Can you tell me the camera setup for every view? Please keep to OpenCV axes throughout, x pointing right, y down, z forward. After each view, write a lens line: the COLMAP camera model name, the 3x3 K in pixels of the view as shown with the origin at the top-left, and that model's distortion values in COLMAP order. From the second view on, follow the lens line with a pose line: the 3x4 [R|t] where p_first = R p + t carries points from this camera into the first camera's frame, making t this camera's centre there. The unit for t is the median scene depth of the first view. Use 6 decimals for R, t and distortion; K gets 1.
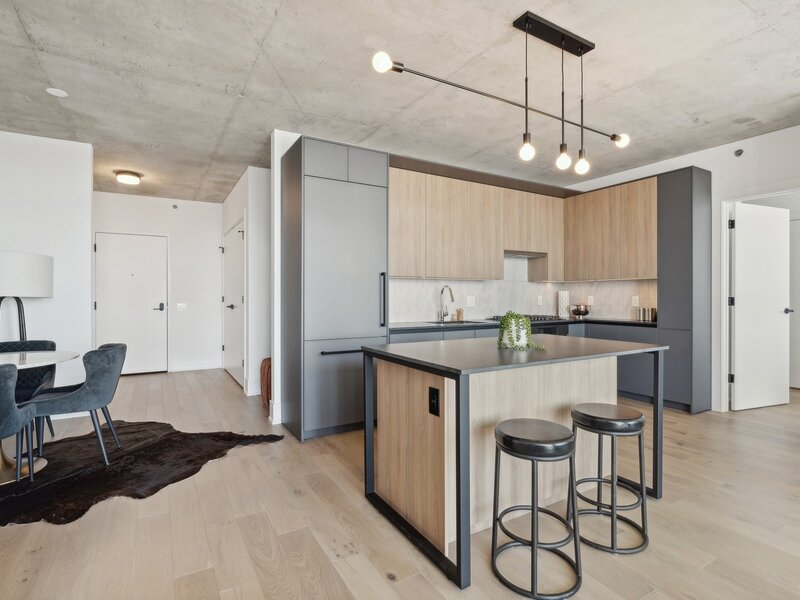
lens RADIAL K [[410.6, 0, 394.4], [0, 410.6, 295.1], [0, 0, 1]] dist [-0.005072, 0.000370]
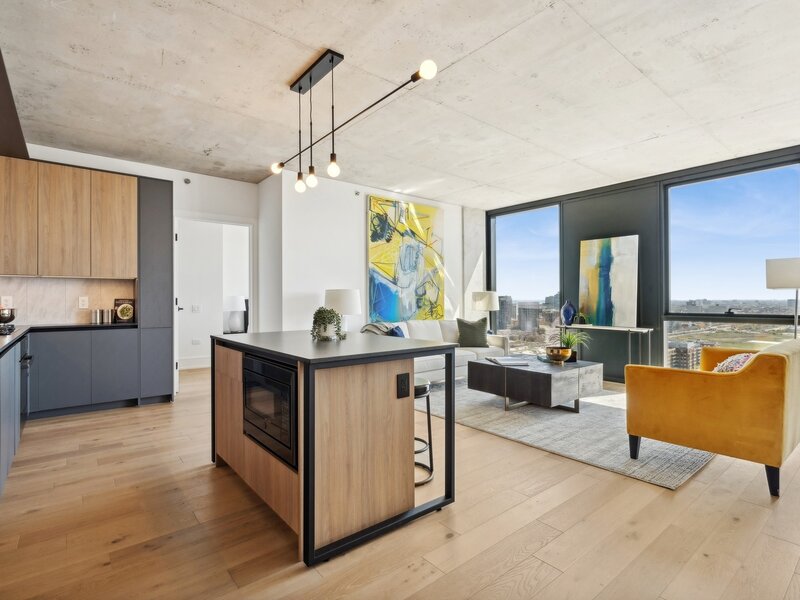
lens RADIAL K [[410.6, 0, 397.9], [0, 410.6, 296.0], [0, 0, 1]] dist [-0.005072, 0.000370]
pose [[-0.156580, 0.009285, 0.987622, -0.435815], [0.000773, 0.999957, -0.009279, 0.010560], [-0.987665, -0.000689, -0.156580, 0.513150]]
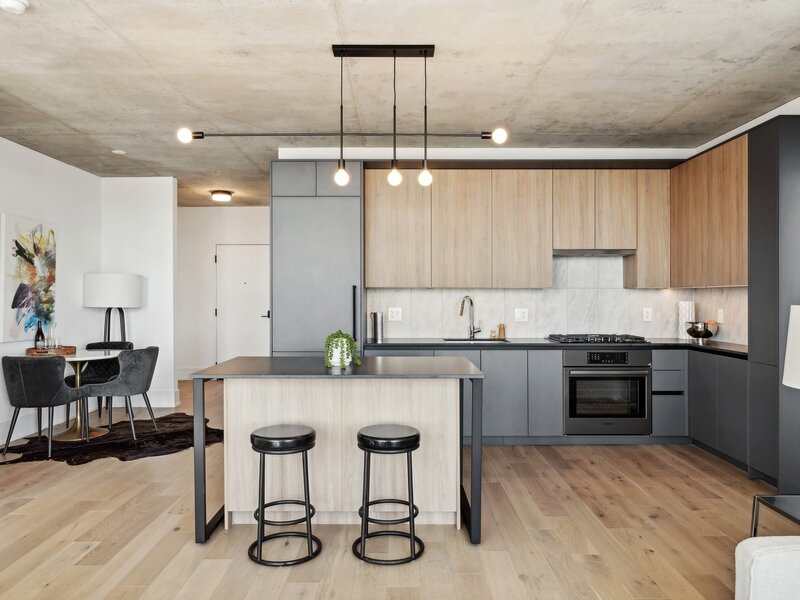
lens RADIAL K [[577.8, 0, 399.5], [0, 577.8, 299.3], [0, 0, 1]] dist [-0.014216, 0.012096]
pose [[0.862509, 0.002052, -0.506037, 0.611514], [0.001917, 0.999971, 0.007323, -0.026507], [0.506037, -0.007286, 0.862481, -0.094118]]
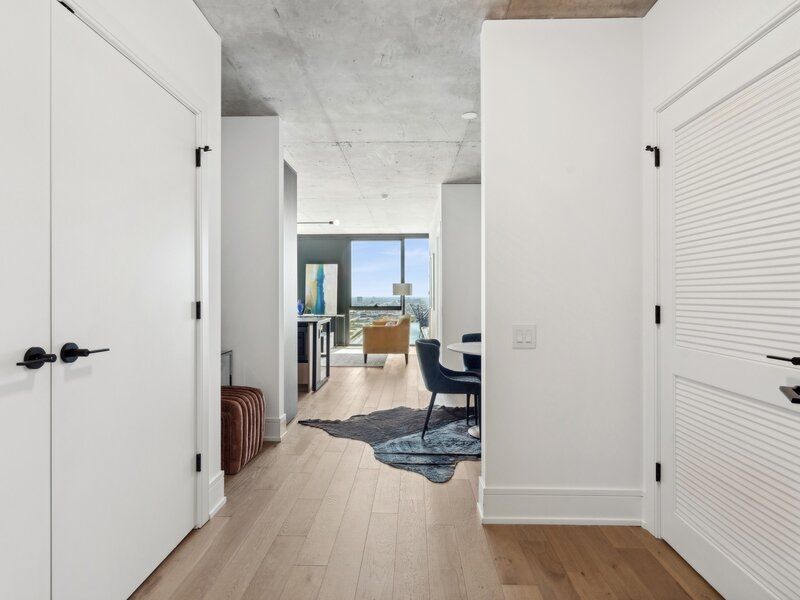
lens RADIAL K [[433.4, 0, 399.7], [0, 433.4, 297.8], [0, 0, 1]] dist [-0.000091, -0.000006]
pose [[-0.850316, -0.000815, 0.526271, -0.876284], [0.000860, 0.999995, 0.002937, -0.004077], [-0.526271, 0.002950, -0.850312, 1.436075]]
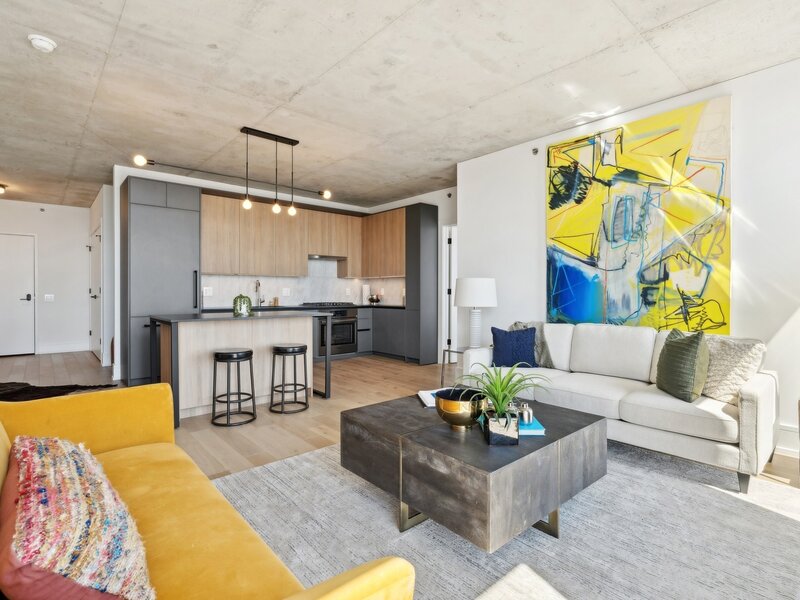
lens RADIAL K [[410.6, 0, 396.0], [0, 410.6, 293.4], [0, 0, 1]] dist [-0.005072, 0.000370]
pose [[0.982285, 0.000254, 0.187395, 0.321354], [-0.001381, 0.999982, 0.005884, 0.013299], [-0.187390, -0.006039, 0.982267, -0.446950]]
